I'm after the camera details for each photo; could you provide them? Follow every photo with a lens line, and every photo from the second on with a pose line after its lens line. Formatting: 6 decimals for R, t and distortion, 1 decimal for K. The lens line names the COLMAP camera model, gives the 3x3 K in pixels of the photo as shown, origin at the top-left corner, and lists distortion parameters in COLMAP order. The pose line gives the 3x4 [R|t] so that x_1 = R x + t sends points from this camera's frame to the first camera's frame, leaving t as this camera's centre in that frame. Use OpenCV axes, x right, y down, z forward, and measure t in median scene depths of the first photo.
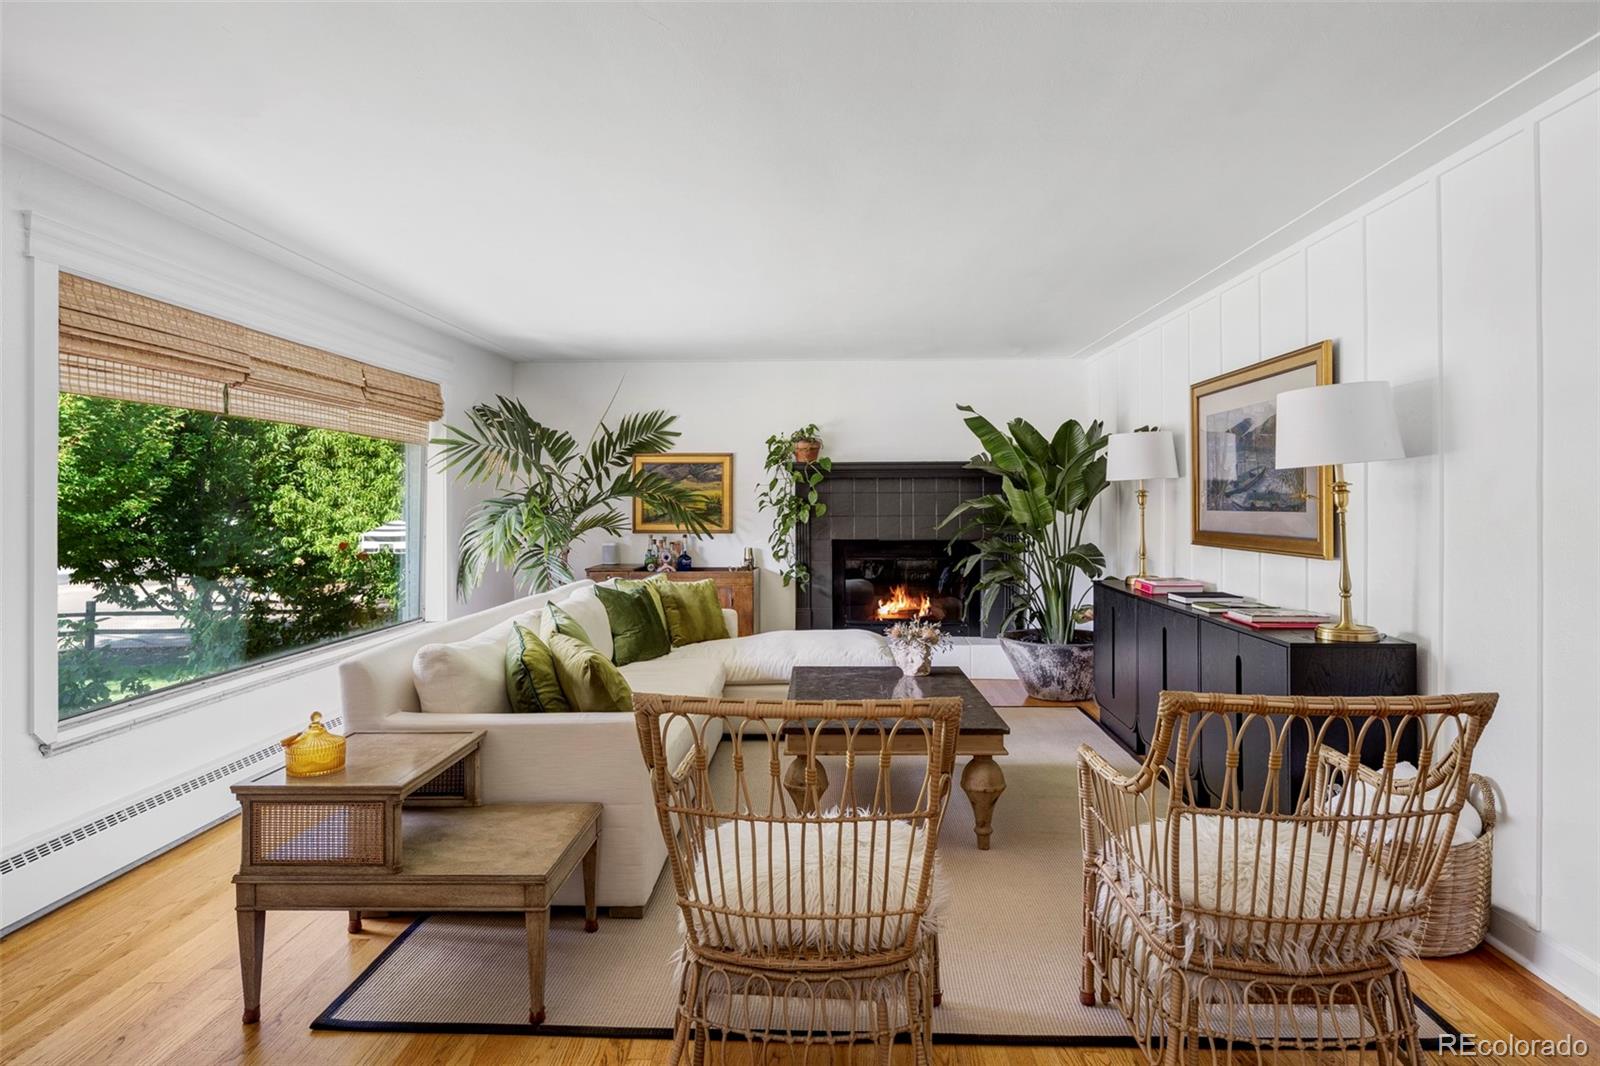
lens RADIAL K [[936.2, 0, 791.2], [0, 936.2, 490.6], [0, 0, 1]] dist [-0.002610, 0.002514]
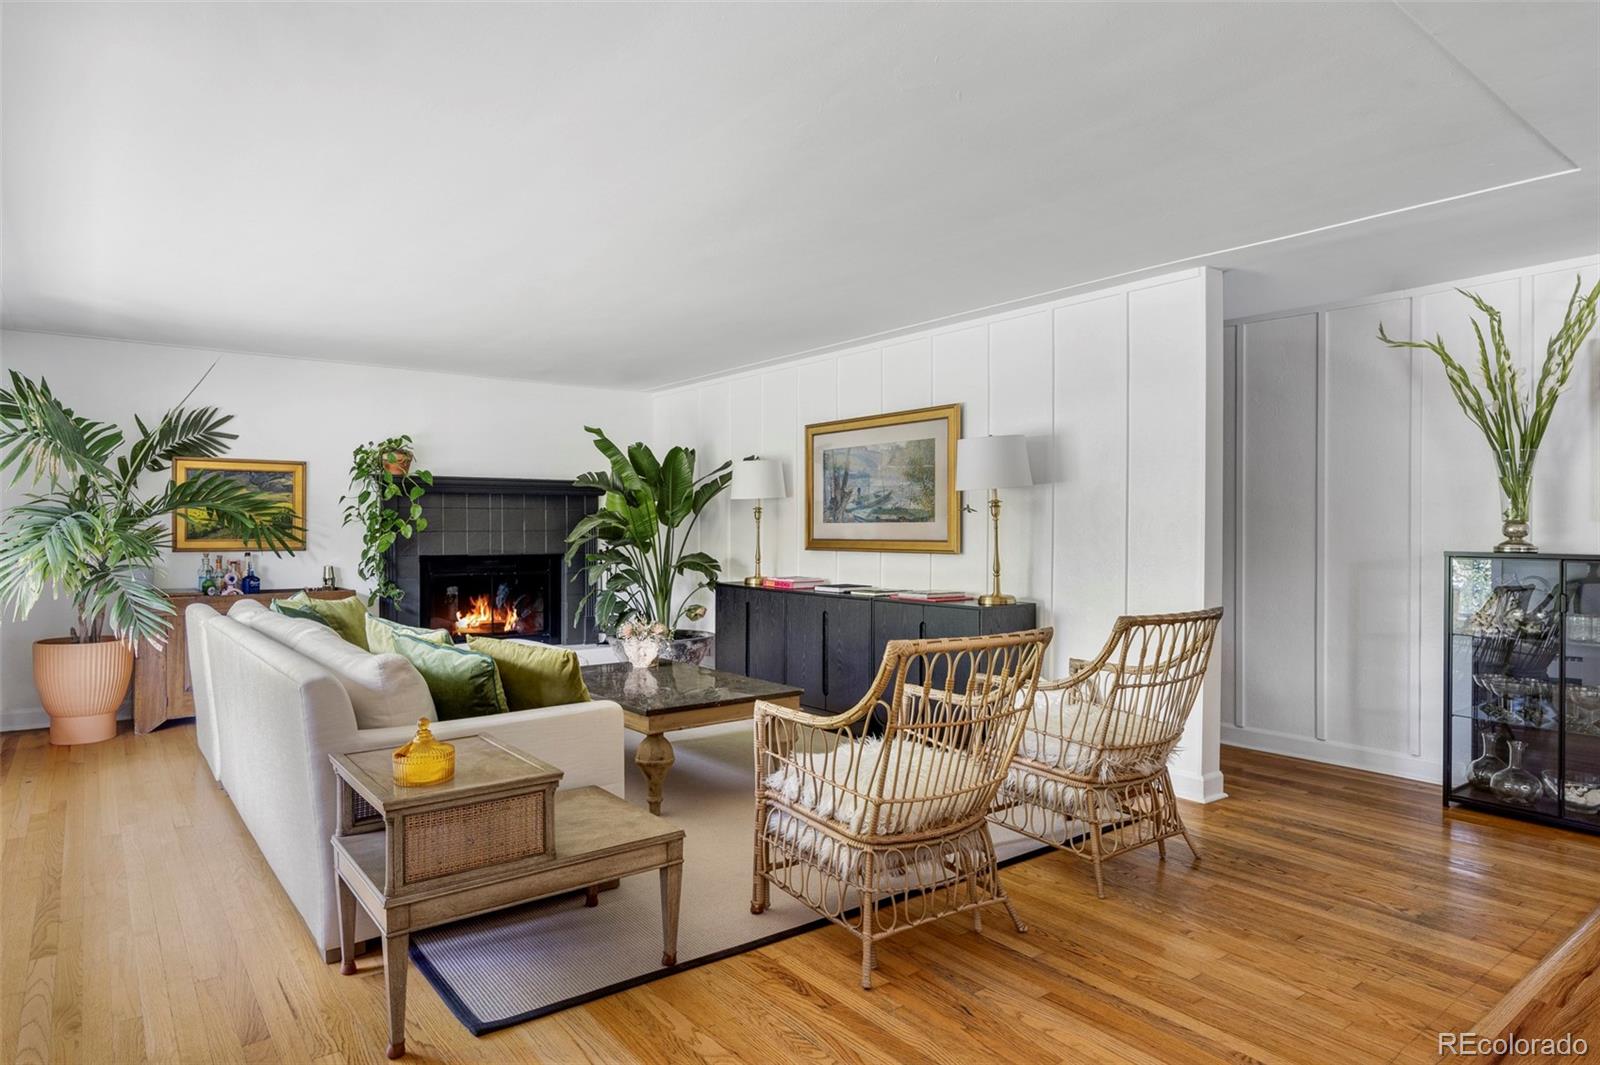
lens RADIAL K [[936.2, 0, 759.5], [0, 936.2, 536.4], [0, 0, 1]] dist [-0.002610, 0.002514]
pose [[0.783809, -0.001724, 0.621000, -0.335168], [-0.010531, 0.999815, 0.016068, 0.015390], [-0.620913, -0.019134, 0.783646, 0.027311]]
